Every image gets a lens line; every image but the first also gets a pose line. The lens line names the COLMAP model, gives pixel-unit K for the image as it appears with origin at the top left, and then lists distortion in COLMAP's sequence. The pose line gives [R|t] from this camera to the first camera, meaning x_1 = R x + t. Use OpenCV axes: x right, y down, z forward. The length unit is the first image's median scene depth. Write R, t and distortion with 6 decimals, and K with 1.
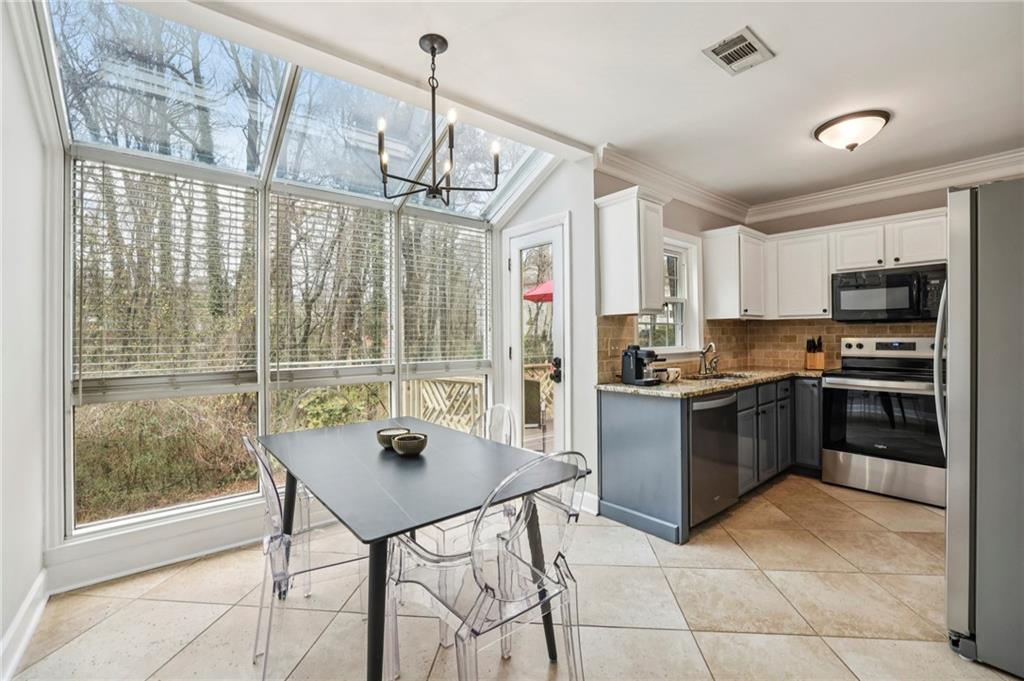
lens RADIAL K [[441.8, 0, 510.0], [0, 441.8, 334.6], [0, 0, 1]] dist [-0.046833, 0.017884]
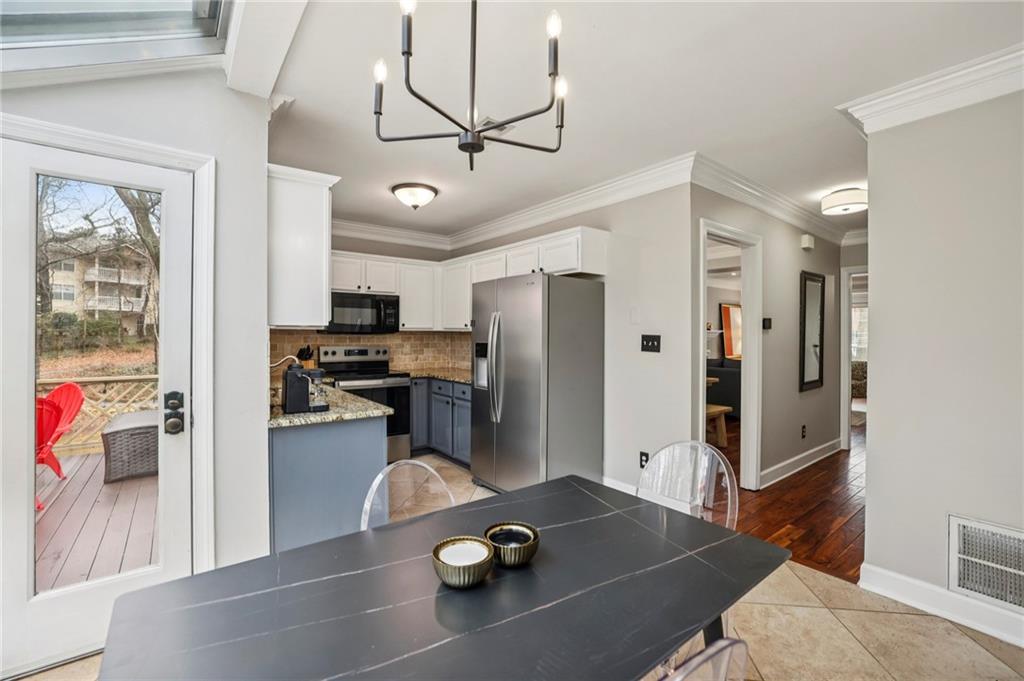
lens RADIAL K [[441.8, 0, 510.0], [0, 441.8, 334.6], [0, 0, 1]] dist [-0.046833, 0.017884]
pose [[0.028371, 0.006717, 0.999575, -0.419573], [-0.009850, 0.999931, -0.006440, -0.023291], [-0.999549, -0.009663, 0.028435, 0.490505]]
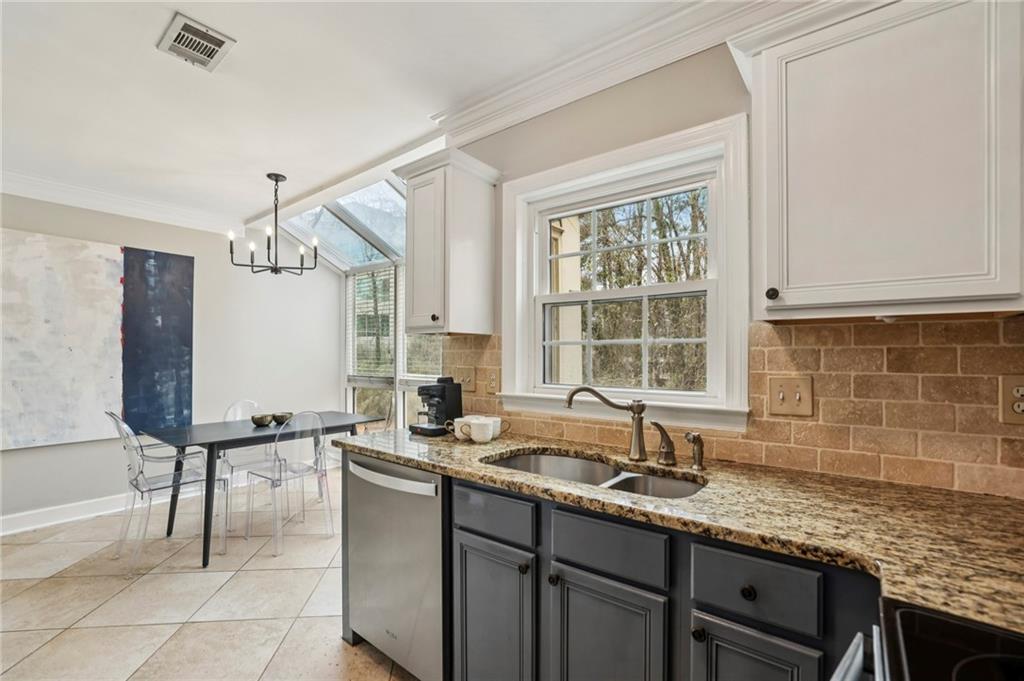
lens RADIAL K [[445.2, 0, 507.5], [0, 445.2, 353.6], [0, 0, 1]] dist [-0.046754, 0.018093]
pose [[0.205231, 0.009714, -0.978665, 0.843794], [0.002184, 0.999944, 0.010383, -0.017641], [0.978711, -0.004268, 0.205198, 0.793369]]
